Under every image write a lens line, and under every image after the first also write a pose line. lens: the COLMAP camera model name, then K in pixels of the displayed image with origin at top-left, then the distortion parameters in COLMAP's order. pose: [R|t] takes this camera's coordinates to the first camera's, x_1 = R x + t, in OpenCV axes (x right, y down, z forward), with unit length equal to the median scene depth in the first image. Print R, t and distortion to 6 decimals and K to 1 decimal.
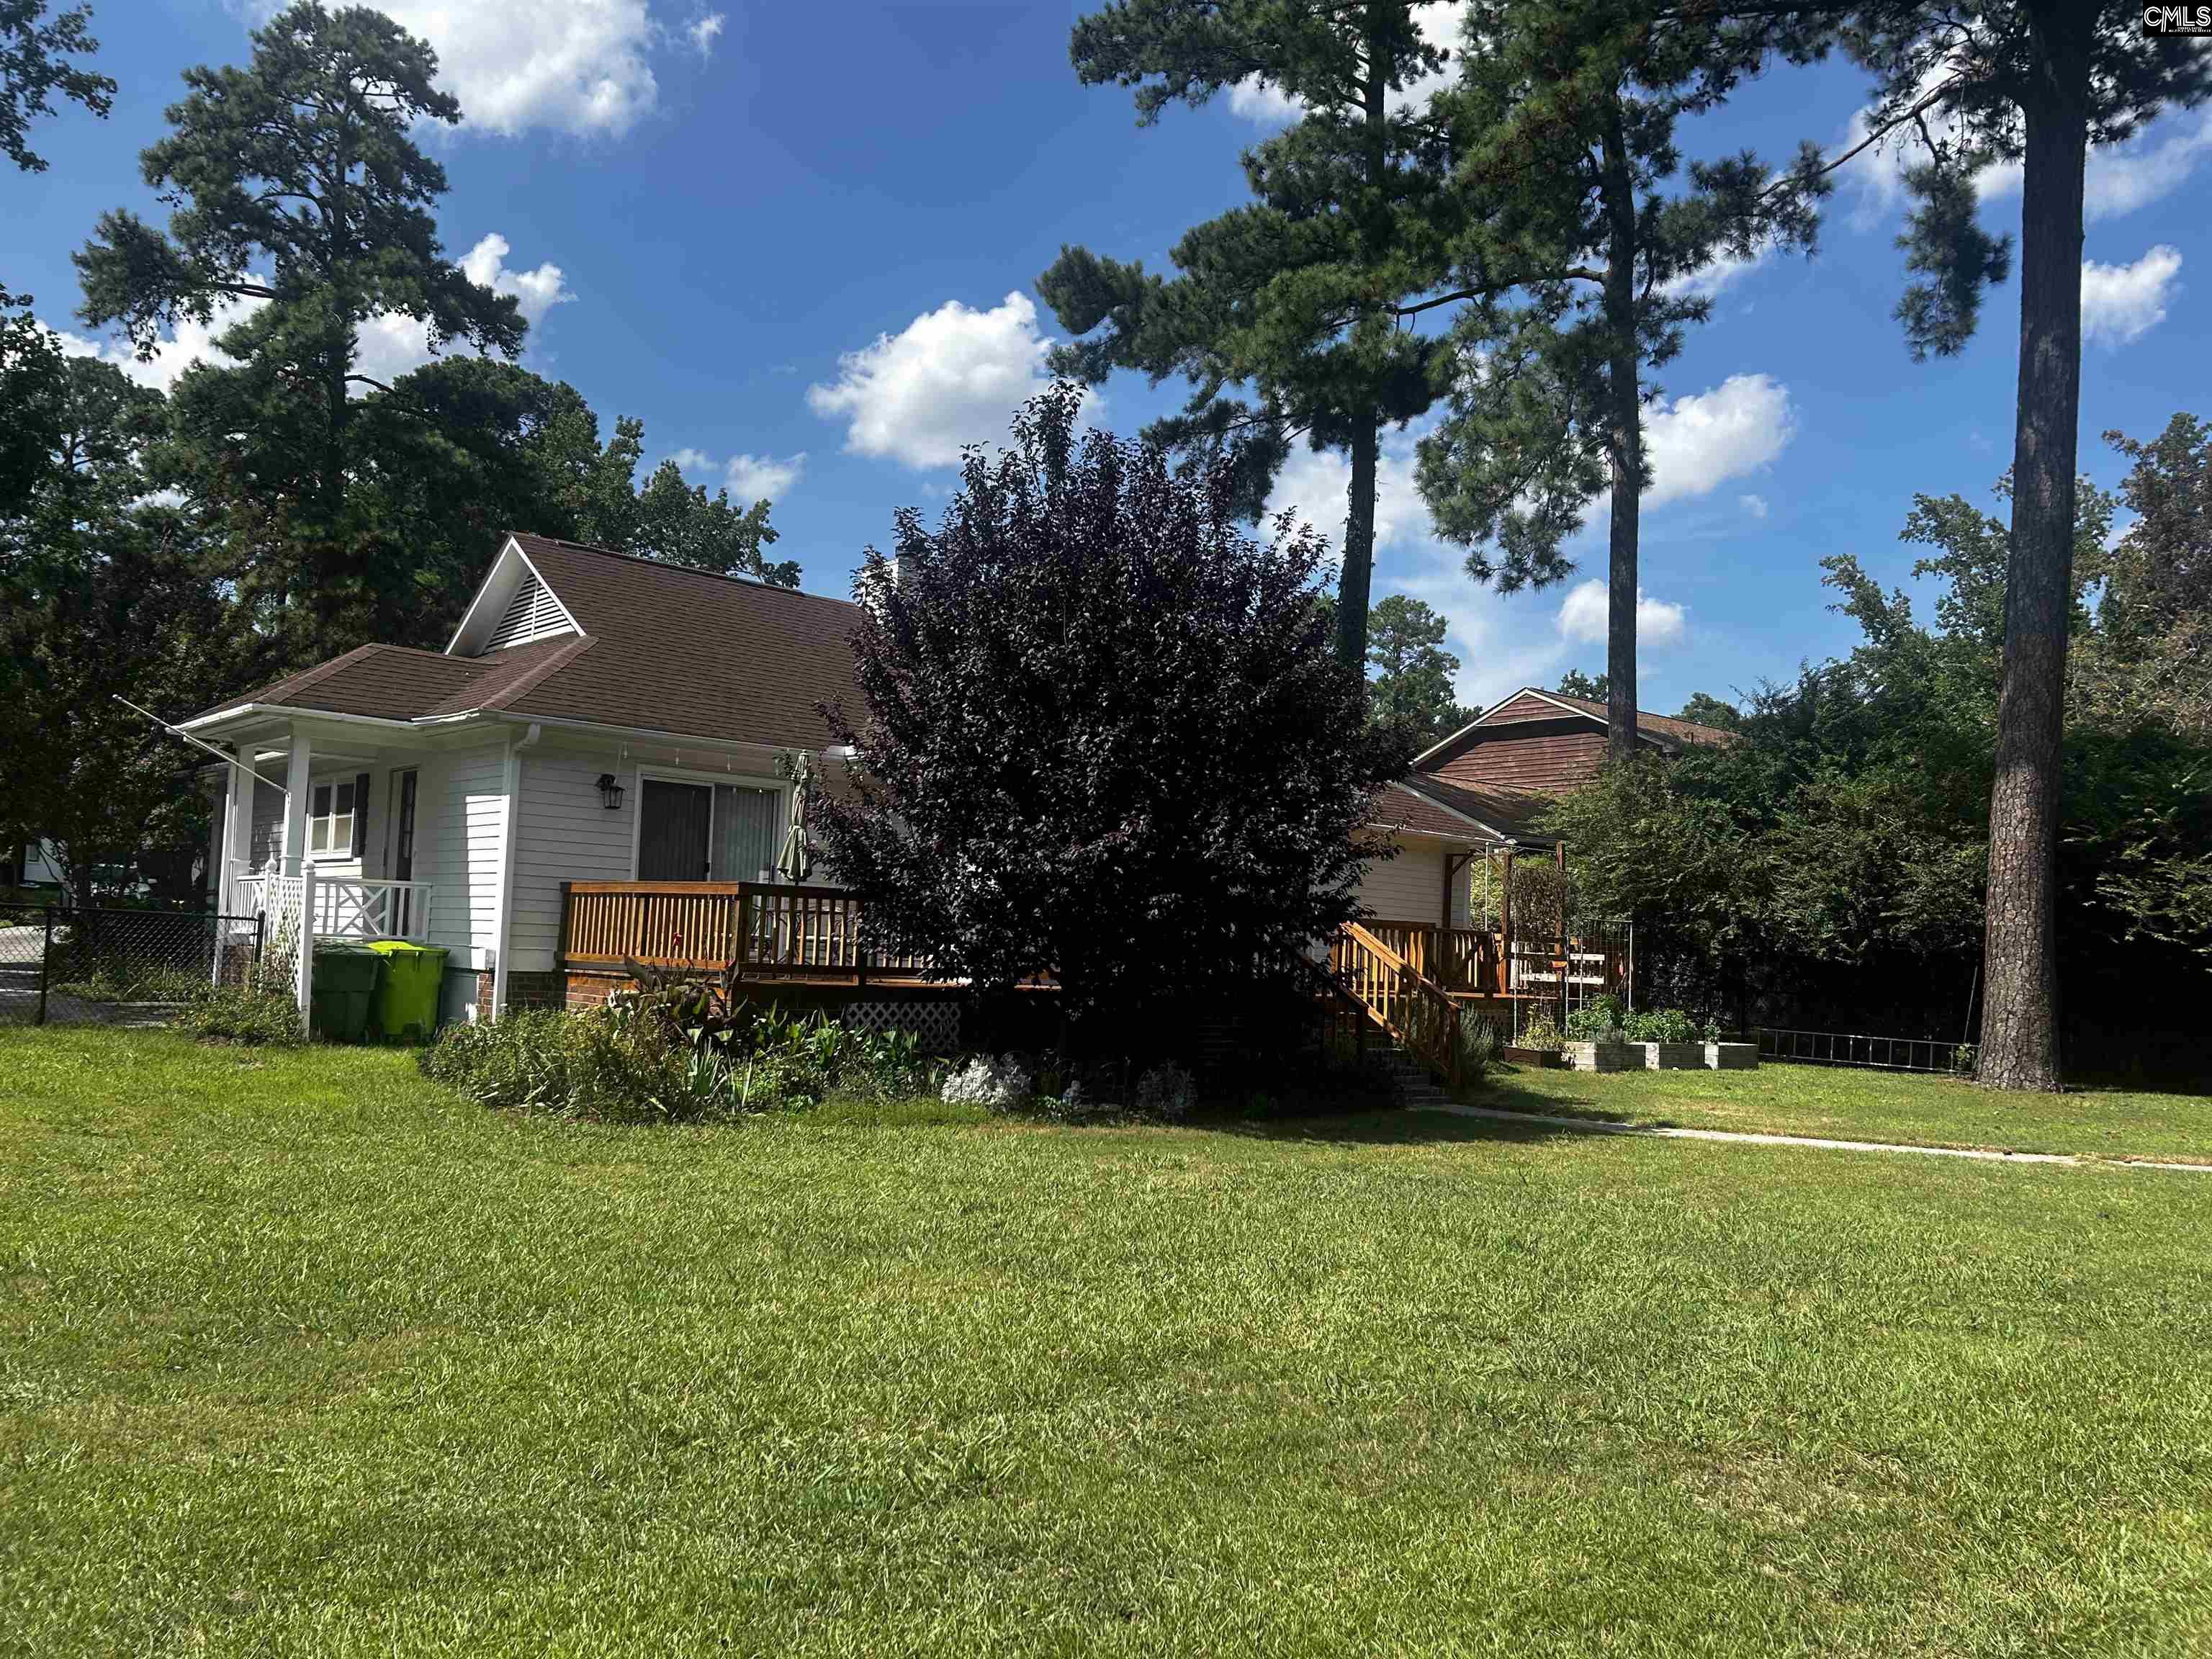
lens RADIAL K [[1674.0, 0, 1110.5], [0, 1674.0, 839.4], [0, 0, 1]] dist [0.078496, -0.103179]
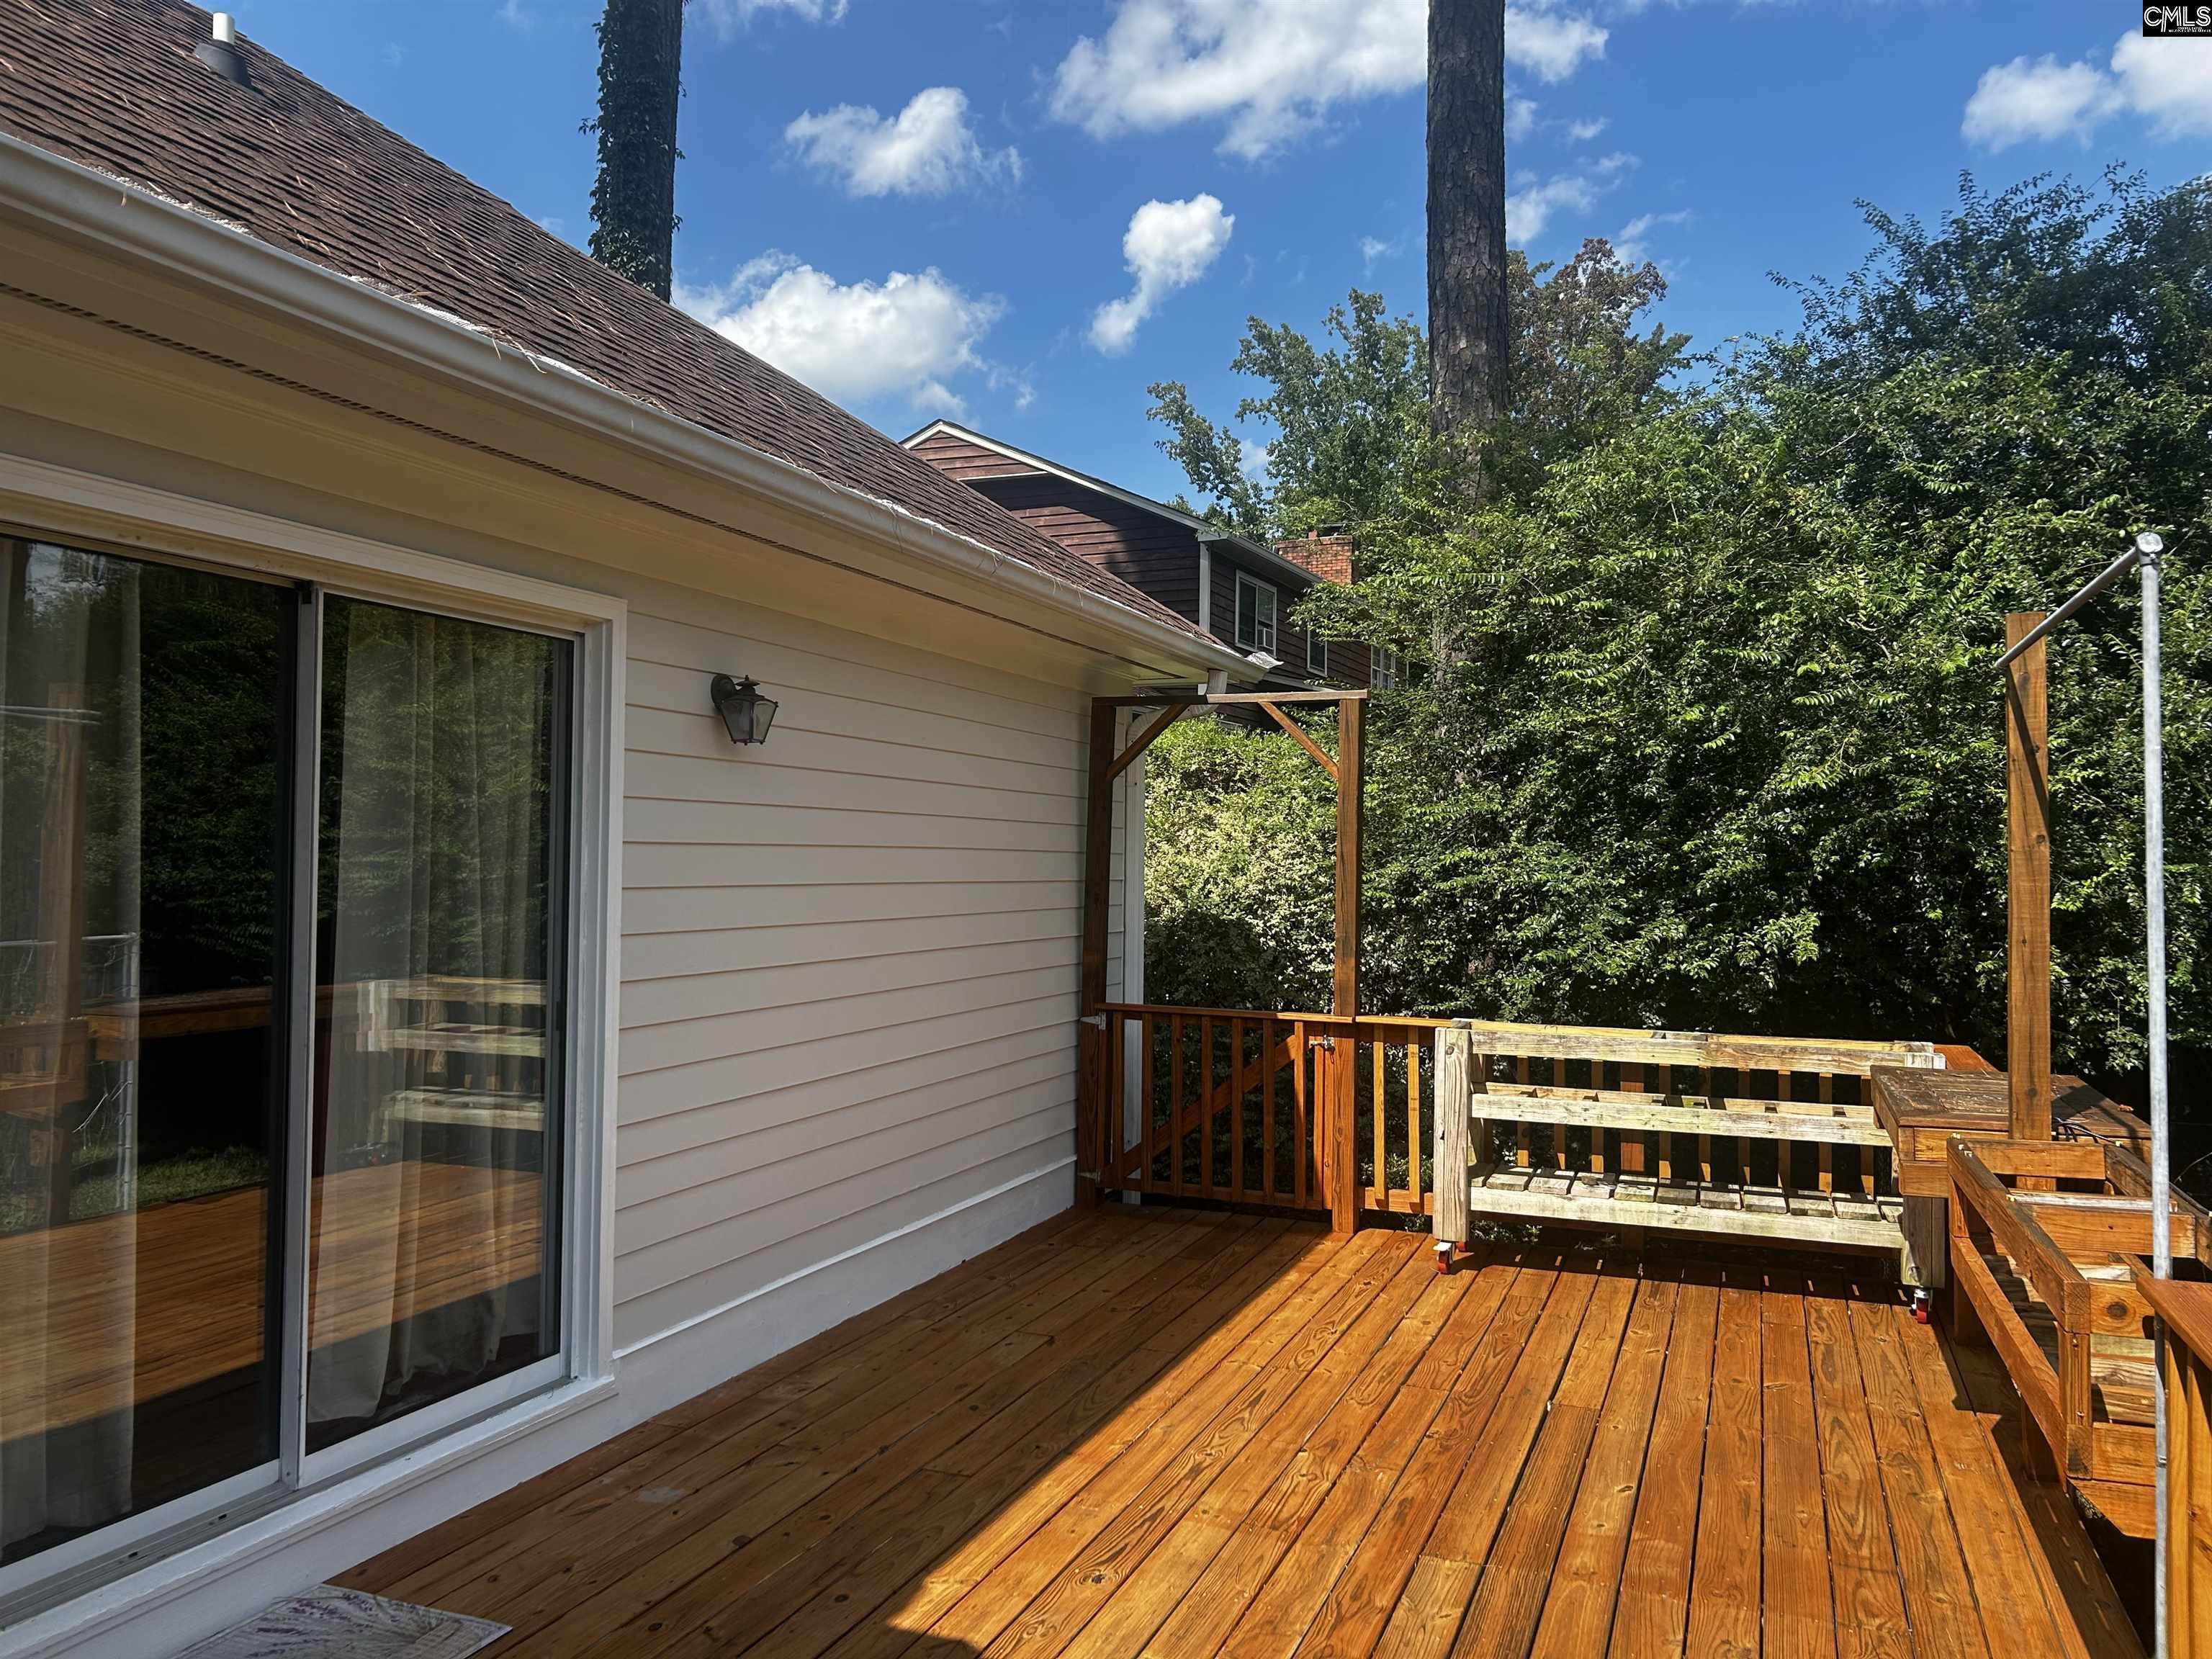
lens RADIAL K [[1674.0, 0, 1110.5], [0, 1674.0, 839.4], [0, 0, 1]] dist [0.078496, -0.103179]
pose [[0.893452, -0.027455, 0.448318, 0.019798], [-0.002685, 0.997786, 0.066455, 0.004671], [-0.449150, -0.060579, 0.891400, 0.248112]]
